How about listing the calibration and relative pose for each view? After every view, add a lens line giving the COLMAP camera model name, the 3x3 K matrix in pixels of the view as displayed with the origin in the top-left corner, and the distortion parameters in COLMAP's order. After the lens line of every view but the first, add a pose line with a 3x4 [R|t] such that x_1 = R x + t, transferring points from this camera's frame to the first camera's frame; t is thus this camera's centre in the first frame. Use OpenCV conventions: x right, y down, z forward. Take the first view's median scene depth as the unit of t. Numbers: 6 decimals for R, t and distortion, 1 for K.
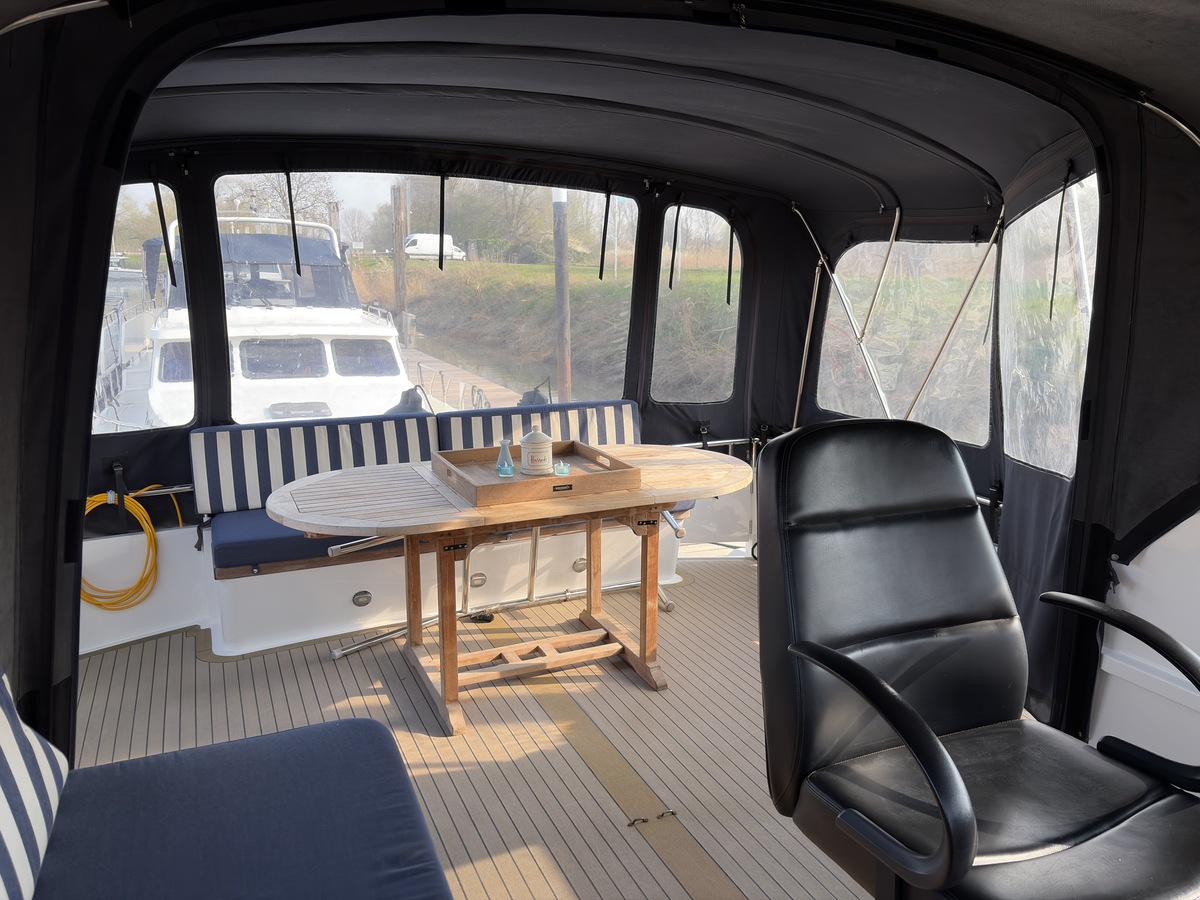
lens RADIAL K [[916.3, 0, 603.8], [0, 916.3, 453.7], [0, 0, 1]] dist [0.050955, -0.060010]
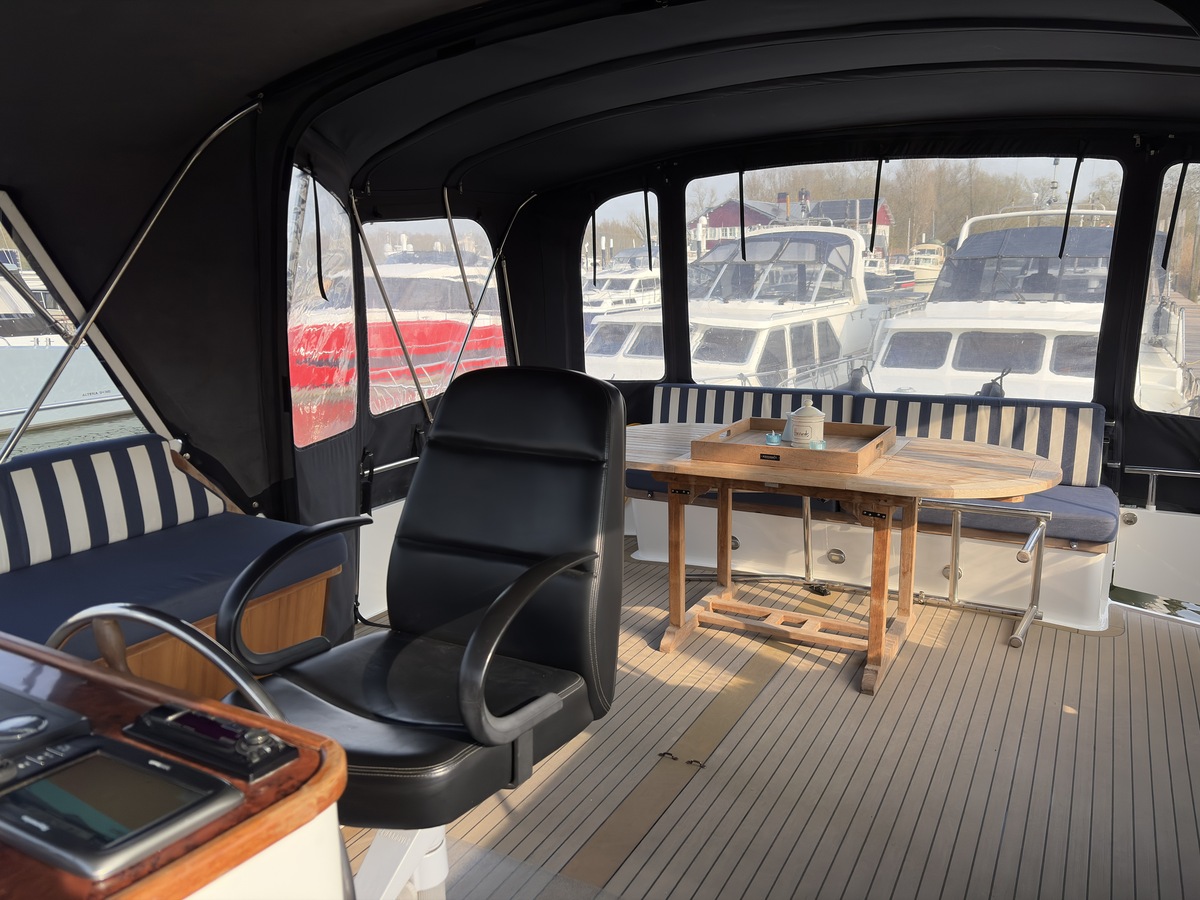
lens RADIAL K [[916.3, 0, 603.8], [0, 916.3, 453.7], [0, 0, 1]] dist [0.050955, -0.060010]
pose [[0.598698, 0.146614, -0.787442, 0.542385], [-0.146790, 0.986538, 0.072078, -0.011426], [0.787410, 0.072435, 0.612159, 0.177481]]
